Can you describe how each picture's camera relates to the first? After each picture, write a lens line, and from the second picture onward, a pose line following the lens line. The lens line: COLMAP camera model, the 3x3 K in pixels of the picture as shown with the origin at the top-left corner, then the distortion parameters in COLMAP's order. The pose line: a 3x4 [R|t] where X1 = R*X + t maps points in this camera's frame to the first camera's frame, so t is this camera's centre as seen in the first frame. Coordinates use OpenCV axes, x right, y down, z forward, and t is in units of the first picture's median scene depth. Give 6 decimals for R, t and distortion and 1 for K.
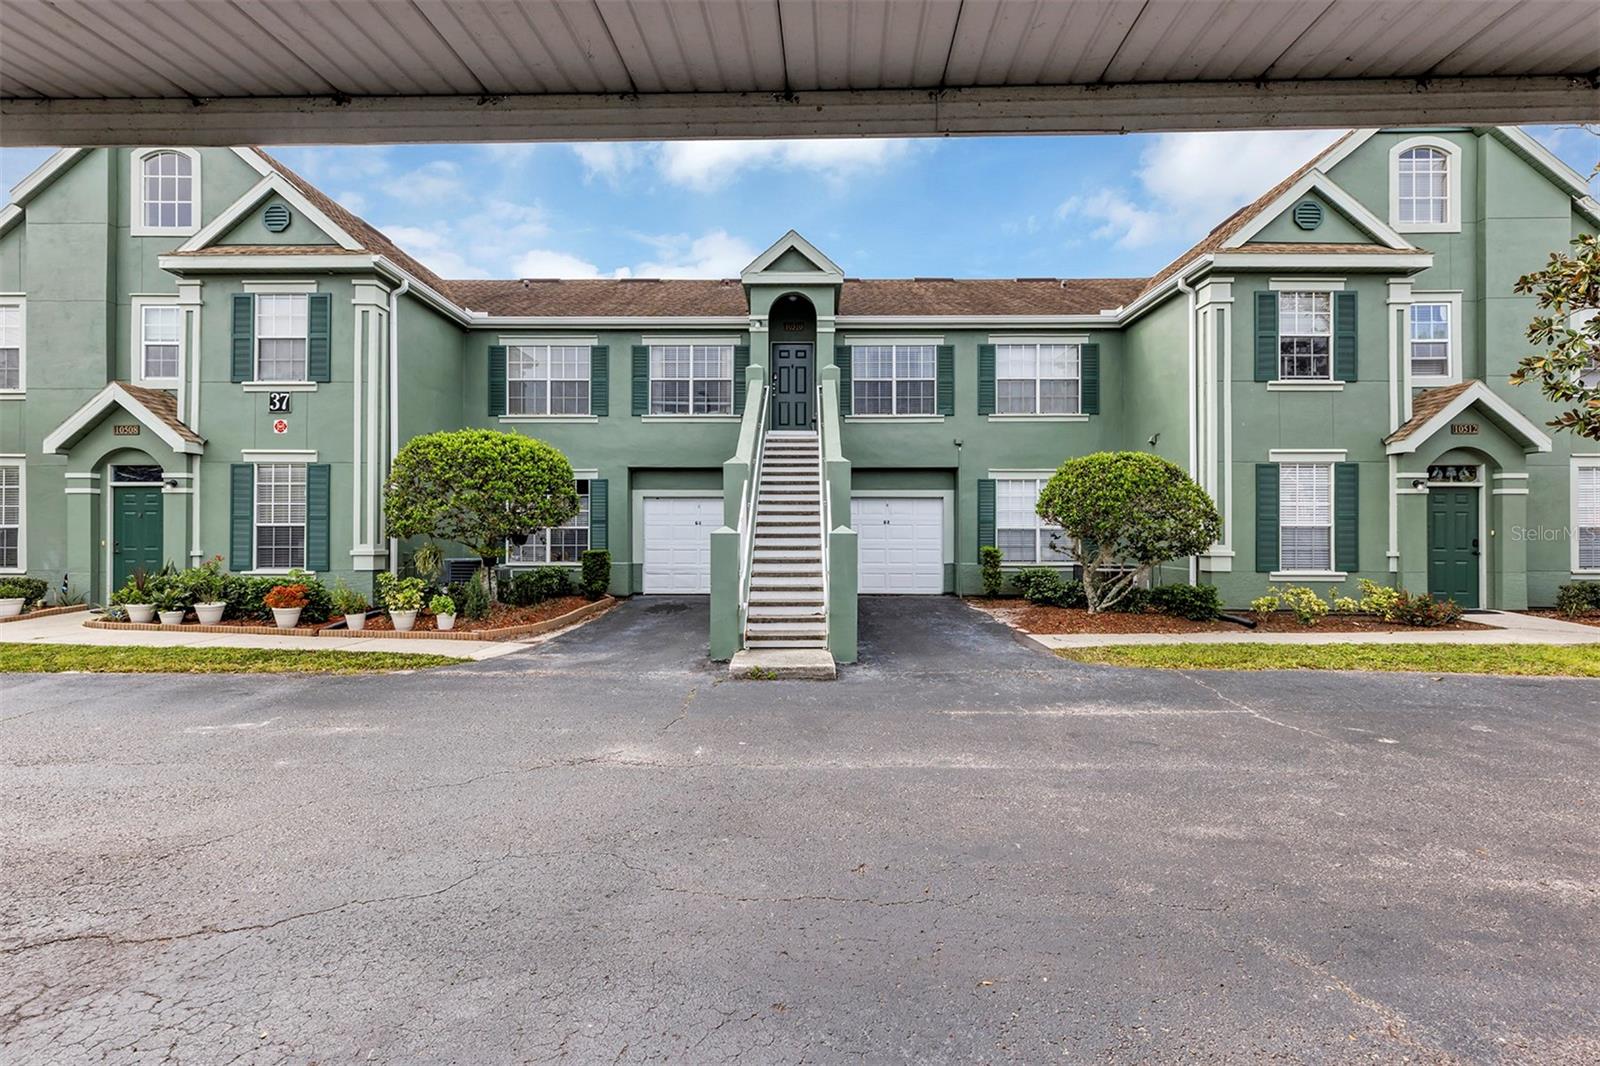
lens RADIAL K [[725.6, 0, 800.0], [0, 725.6, 533.0], [0, 0, 1]] dist [0.000660, 0.000795]
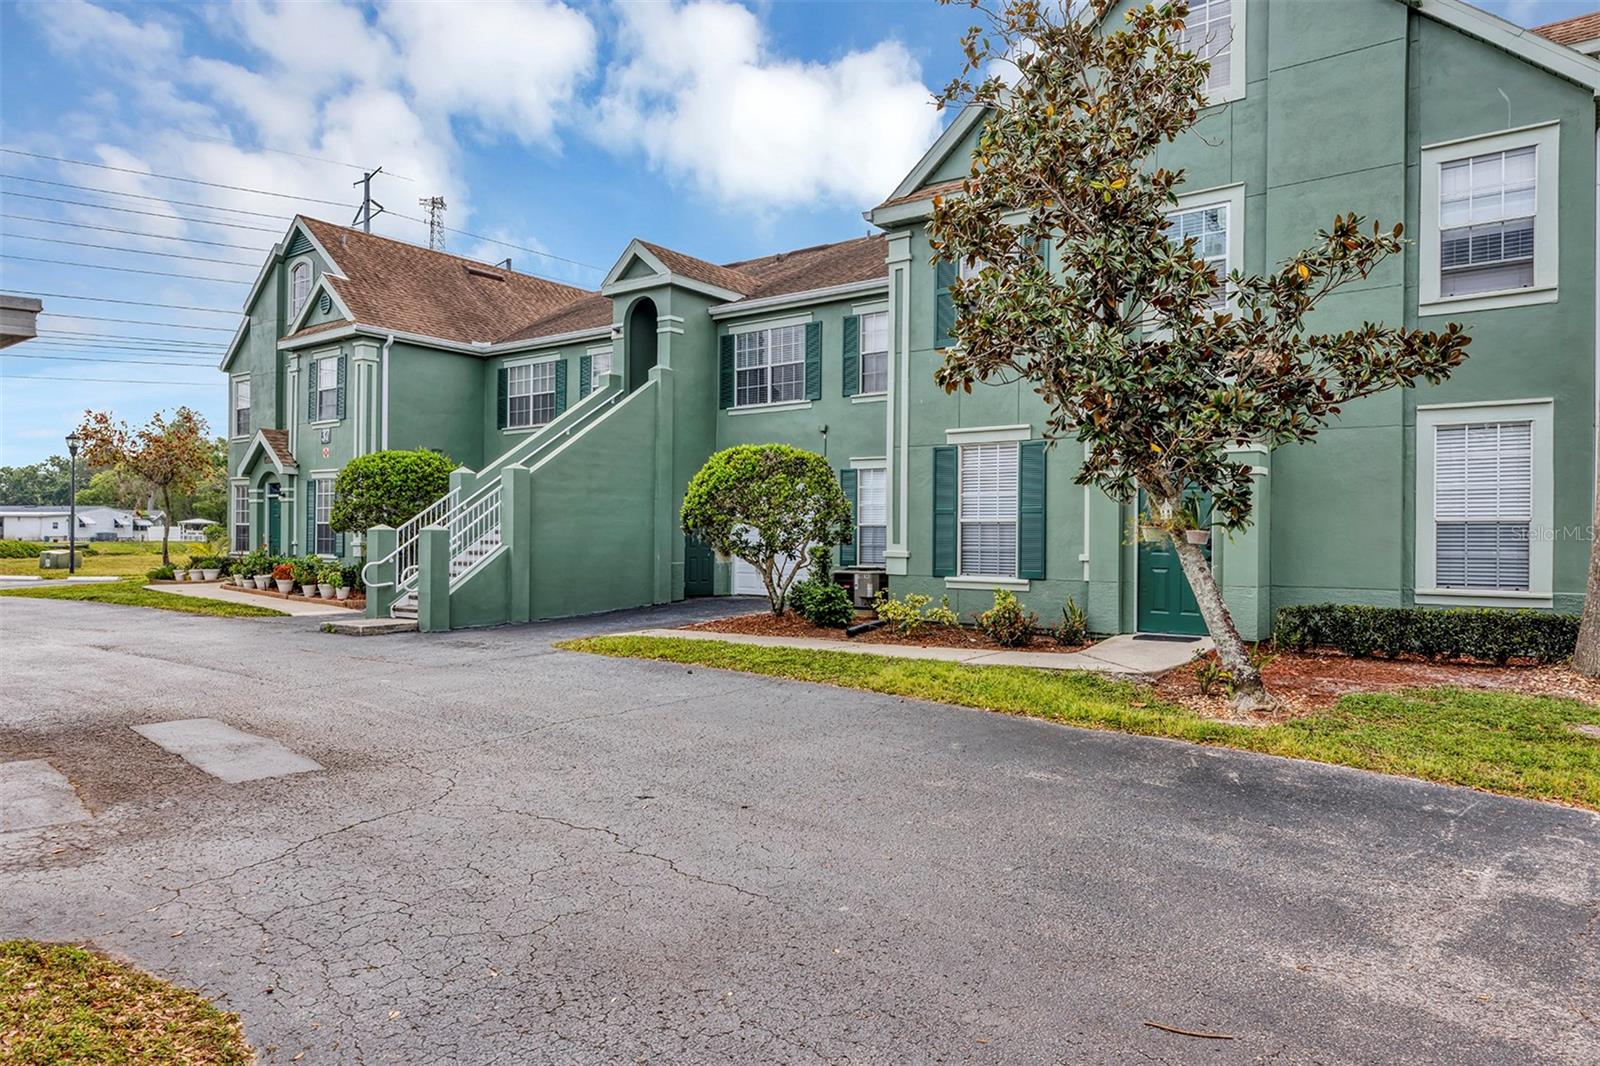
lens RADIAL K [[1000.5, 0, 775.1], [0, 1000.5, 531.3], [0, 0, 1]] dist [-0.004856, -0.000412]
pose [[0.803460, 0.002605, -0.595354, 1.155126], [-0.004847, 0.999986, -0.002166, 0.005022], [0.595340, 0.004626, 0.803461, -0.034384]]
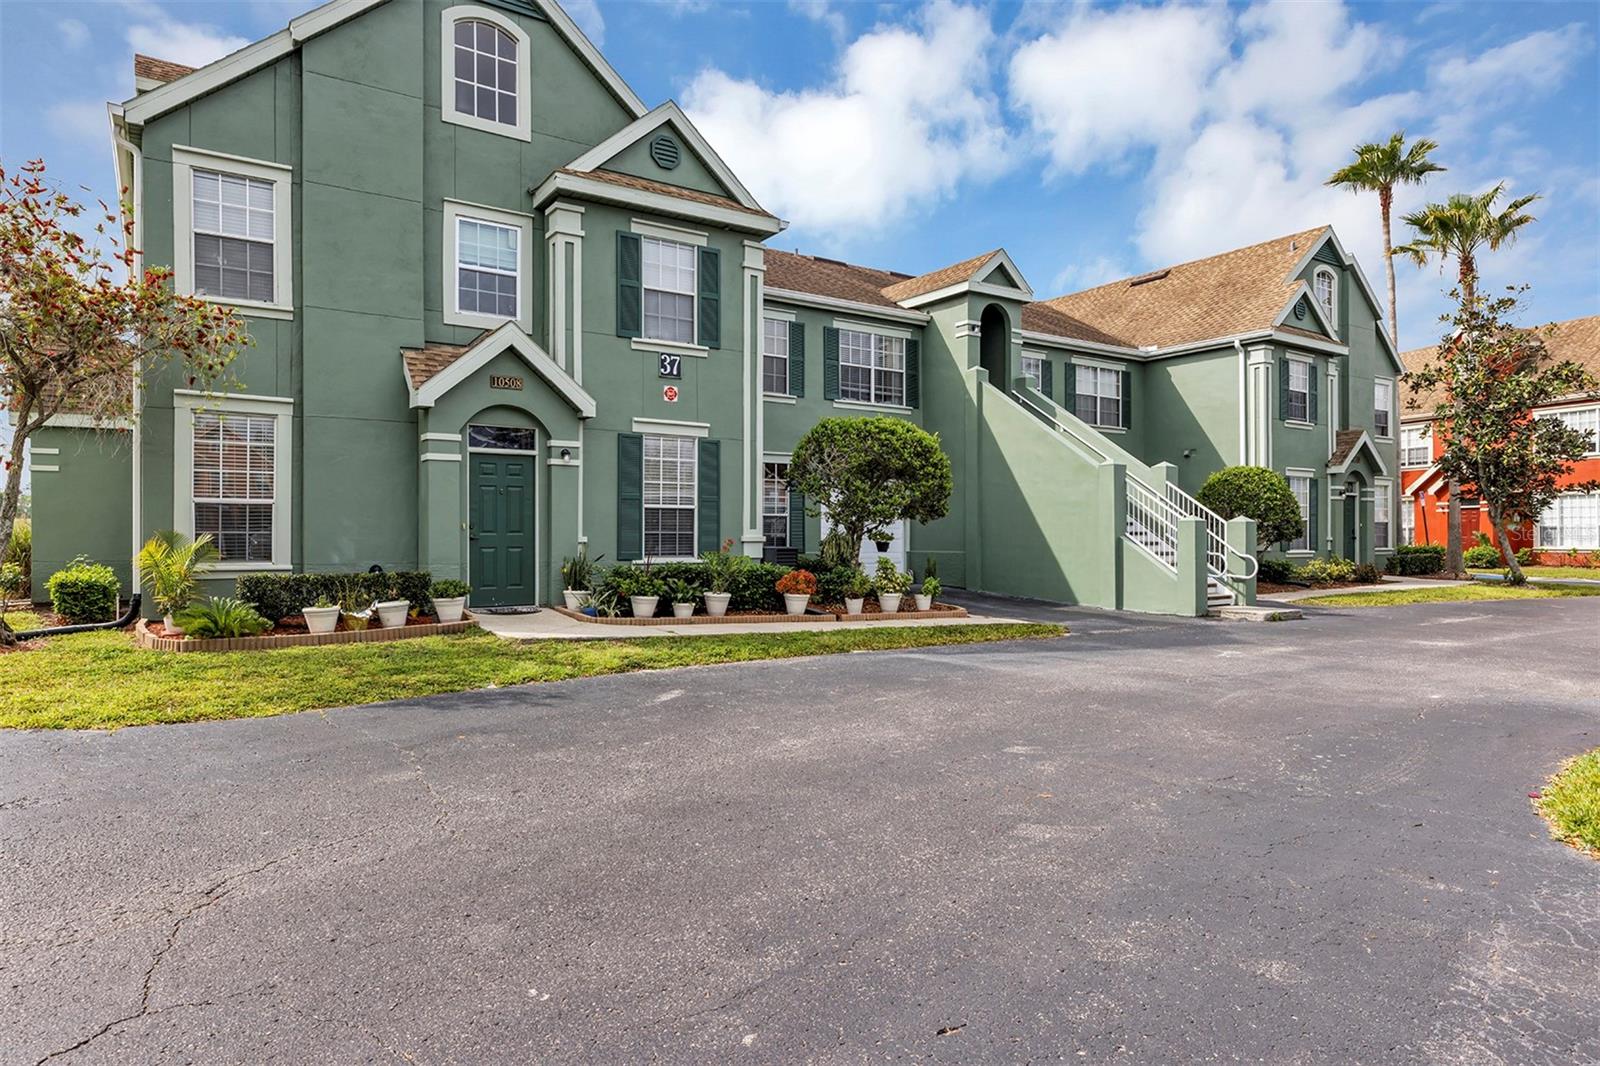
lens RADIAL K [[964.3, 0, 749.3], [0, 964.3, 539.1], [0, 0, 1]] dist [-0.000054, -0.000537]
pose [[0.832428, -0.000781, 0.554132, -1.325463], [-0.003560, 0.999971, 0.006758, 0.020258], [-0.554121, -0.007598, 0.832401, -0.016550]]
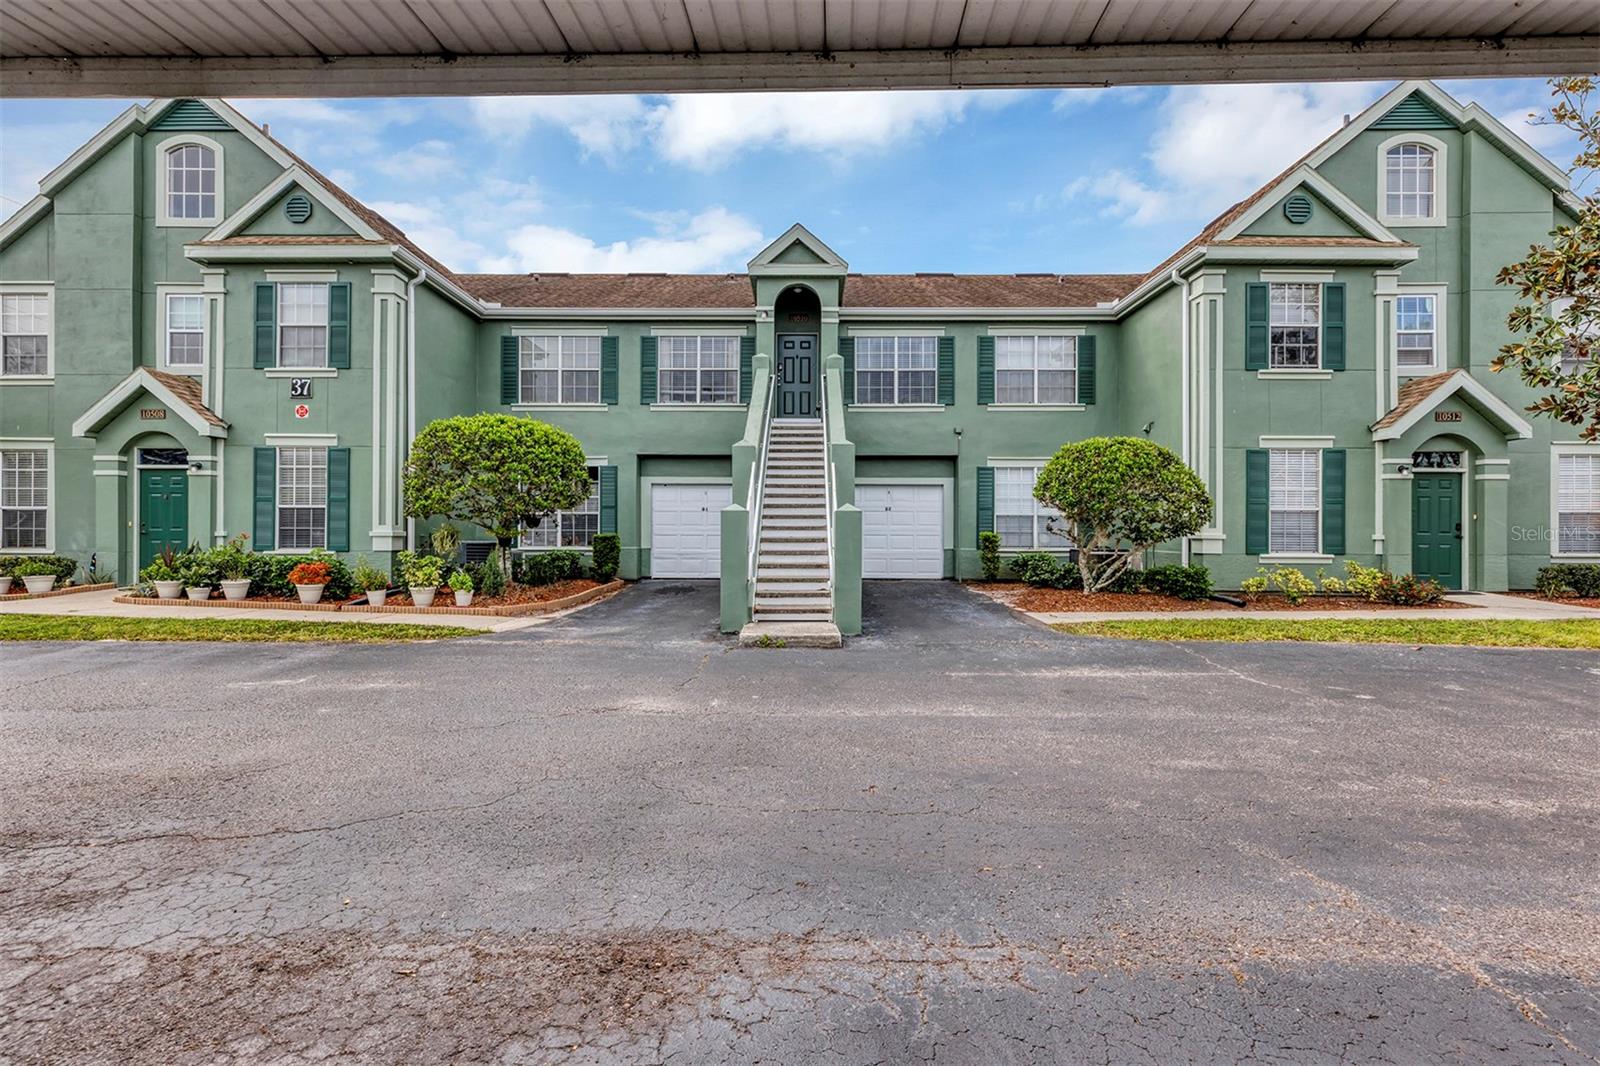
lens RADIAL K [[717.7, 0, 800.0], [0, 717.7, 533.0], [0, 0, 1]] dist [0.000968, 0.000591]
pose [[0.999995, 0.003090, 0.000022, -0.007075], [-0.003090, 0.999992, 0.002553, 0.022244], [-0.000014, -0.002553, 0.999997, -0.022306]]
